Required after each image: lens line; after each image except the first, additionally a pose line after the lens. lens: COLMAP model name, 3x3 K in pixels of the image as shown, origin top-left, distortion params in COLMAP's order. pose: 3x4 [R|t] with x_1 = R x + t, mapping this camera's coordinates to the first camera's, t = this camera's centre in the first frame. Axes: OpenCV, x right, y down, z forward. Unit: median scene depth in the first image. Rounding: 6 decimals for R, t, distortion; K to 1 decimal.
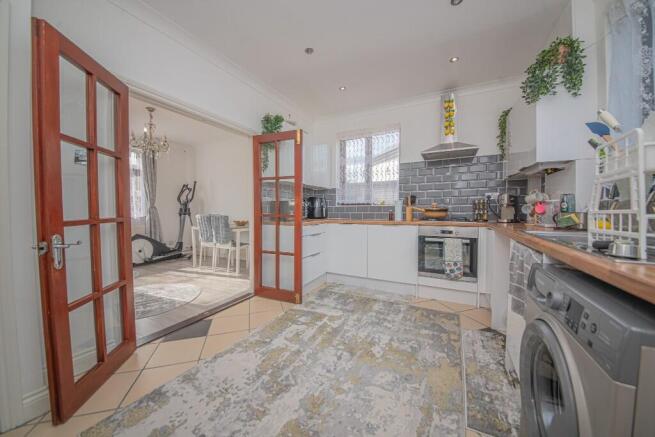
lens RADIAL K [[235.9, 0, 330.1], [0, 235.9, 217.1], [0, 0, 1]] dist [-0.000530, -0.000125]
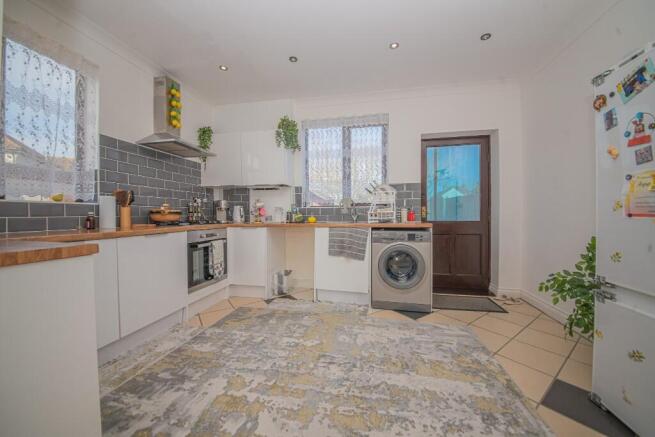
lens RADIAL K [[235.9, 0, 330.1], [0, 235.9, 217.1], [0, 0, 1]] dist [-0.000530, -0.000125]
pose [[-0.274537, -0.012794, 0.961491, -0.601746], [0.036844, 0.999037, 0.023814, -0.015396], [-0.960870, 0.041963, -0.273801, 0.849380]]
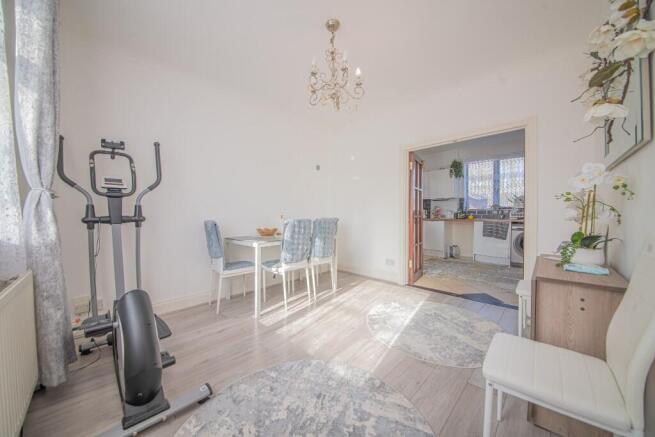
lens RADIAL K [[230.8, 0, 327.5], [0, 230.8, 218.5], [0, 0, 1]] dist [-0.000372, -0.000039]
pose [[0.296806, -0.020273, 0.954723, -1.845702], [0.028880, 0.999508, 0.012246, -0.028957], [-0.954501, 0.023938, 0.297245, 1.244869]]
